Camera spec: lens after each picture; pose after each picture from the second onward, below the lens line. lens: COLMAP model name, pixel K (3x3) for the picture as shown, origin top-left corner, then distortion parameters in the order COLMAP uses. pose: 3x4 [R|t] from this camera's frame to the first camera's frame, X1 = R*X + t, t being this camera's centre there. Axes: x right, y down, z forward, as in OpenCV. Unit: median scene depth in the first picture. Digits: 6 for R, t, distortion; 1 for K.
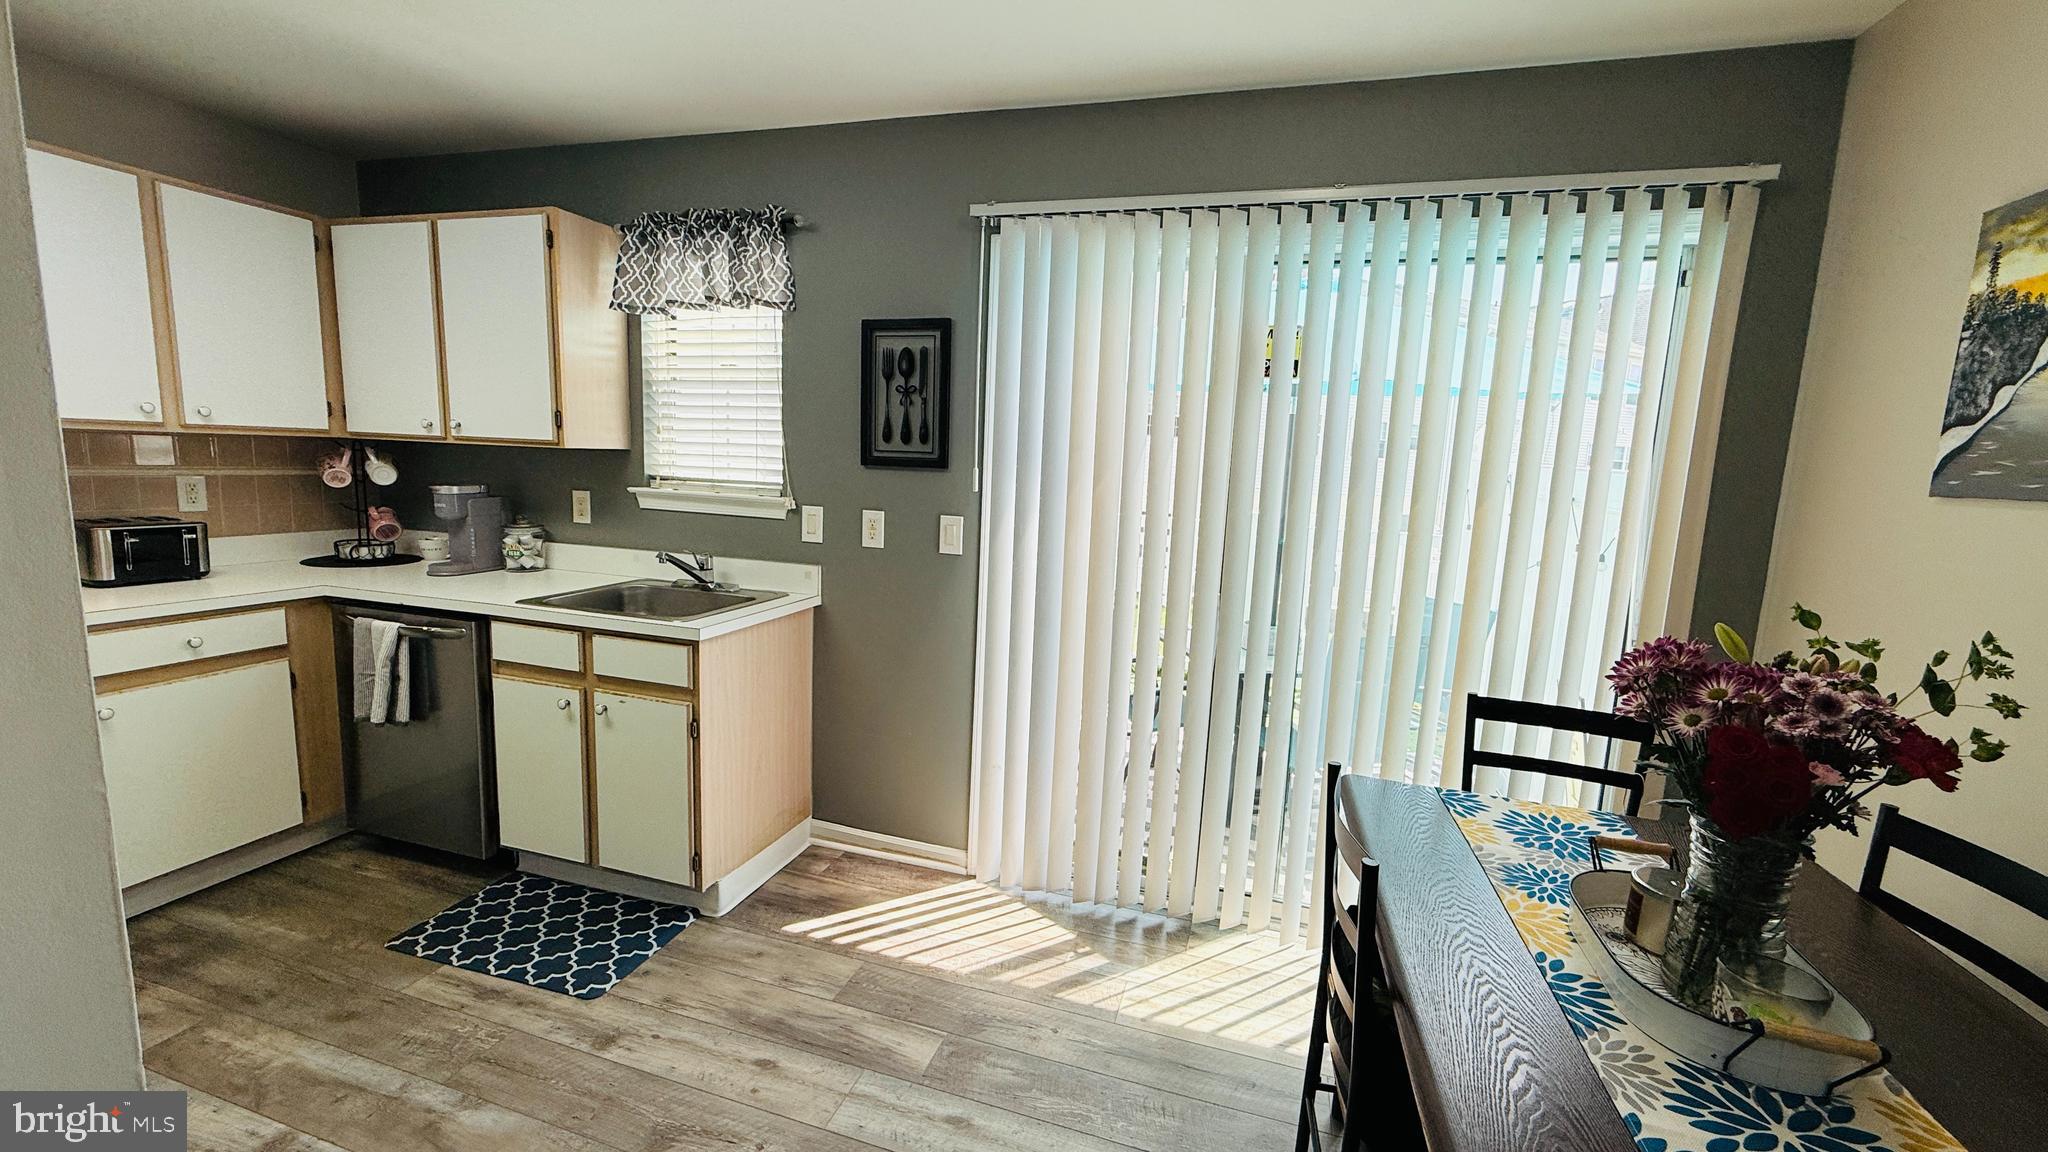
lens RADIAL K [[814.4, 0, 1020.6], [0, 814.4, 576.0], [0, 0, 1]] dist [-0.000055, 0.000014]
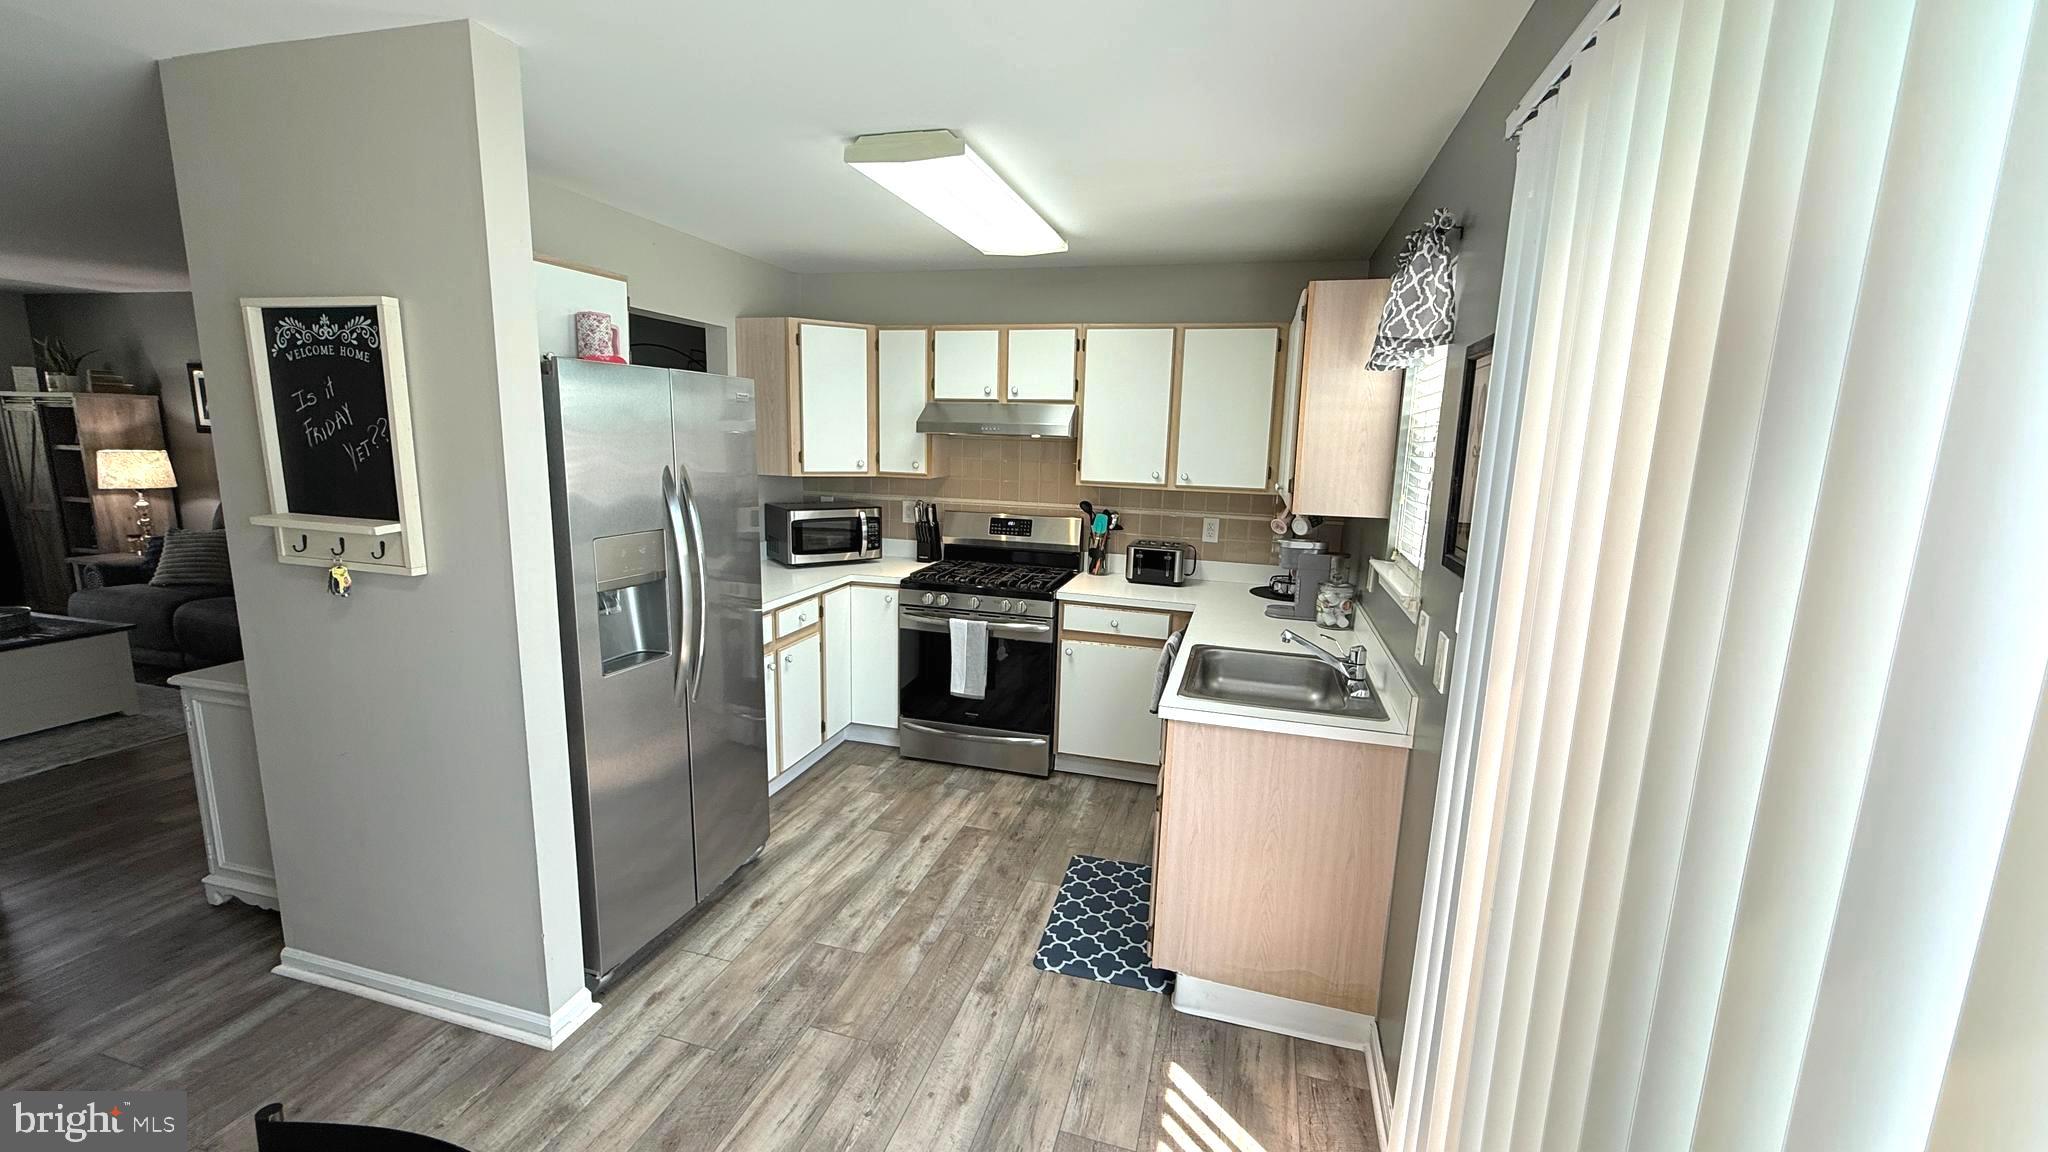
lens RADIAL K [[814.4, 0, 1020.6], [0, 814.4, 576.0], [0, 0, 1]] dist [-0.000055, 0.000014]
pose [[0.021389, 0.131841, -0.991040, 0.472247], [-0.171928, 0.976985, 0.126260, -0.156147], [0.984877, 0.167687, 0.043564, 0.648972]]
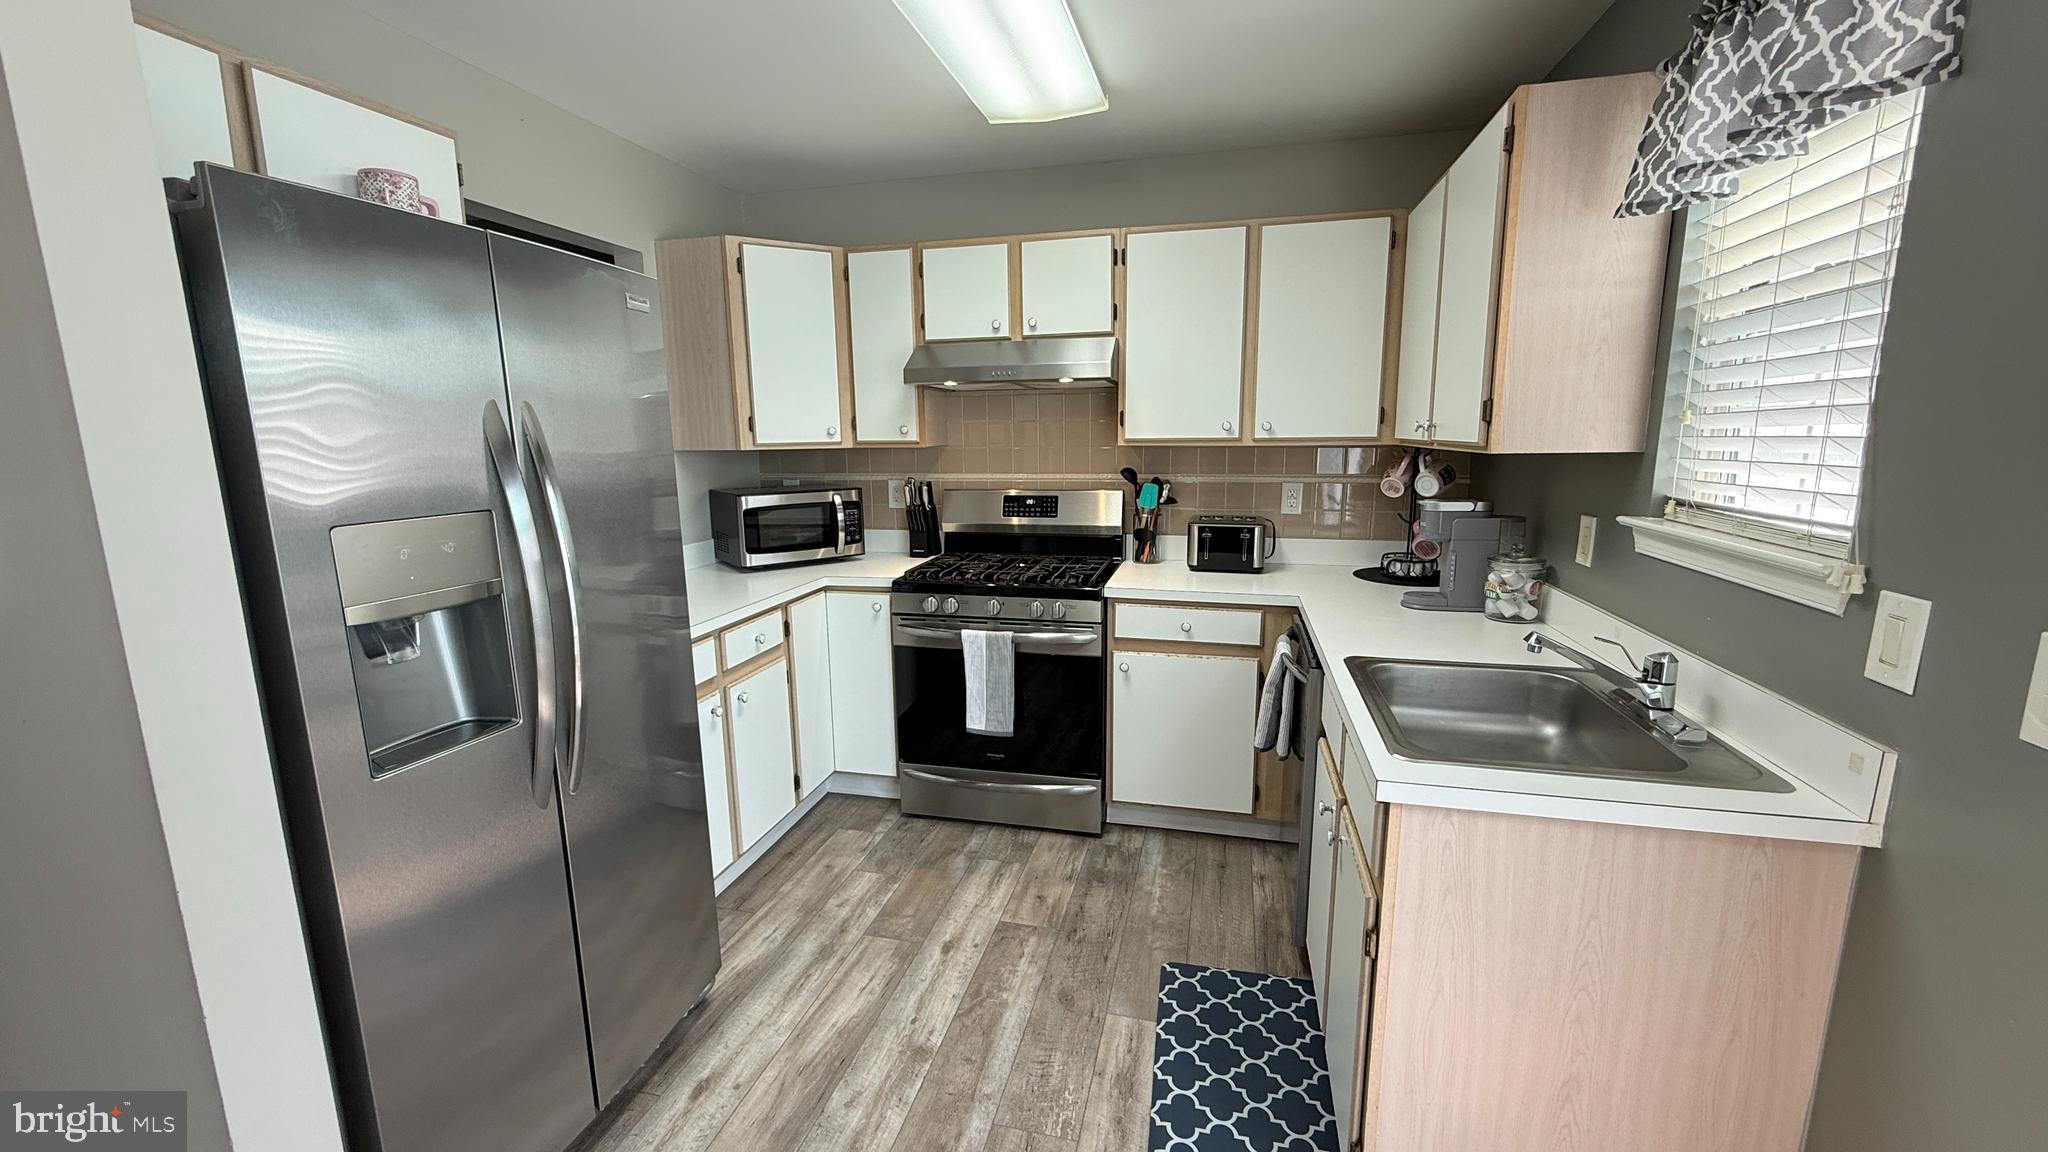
lens RADIAL K [[814.4, 0, 1020.6], [0, 814.4, 576.0], [0, 0, 1]] dist [-0.000055, 0.000014]
pose [[0.052265, 0.133817, -0.989627, 0.105843], [-0.131077, 0.983327, 0.126043, -0.093938], [0.989994, 0.123130, 0.068934, 0.595595]]
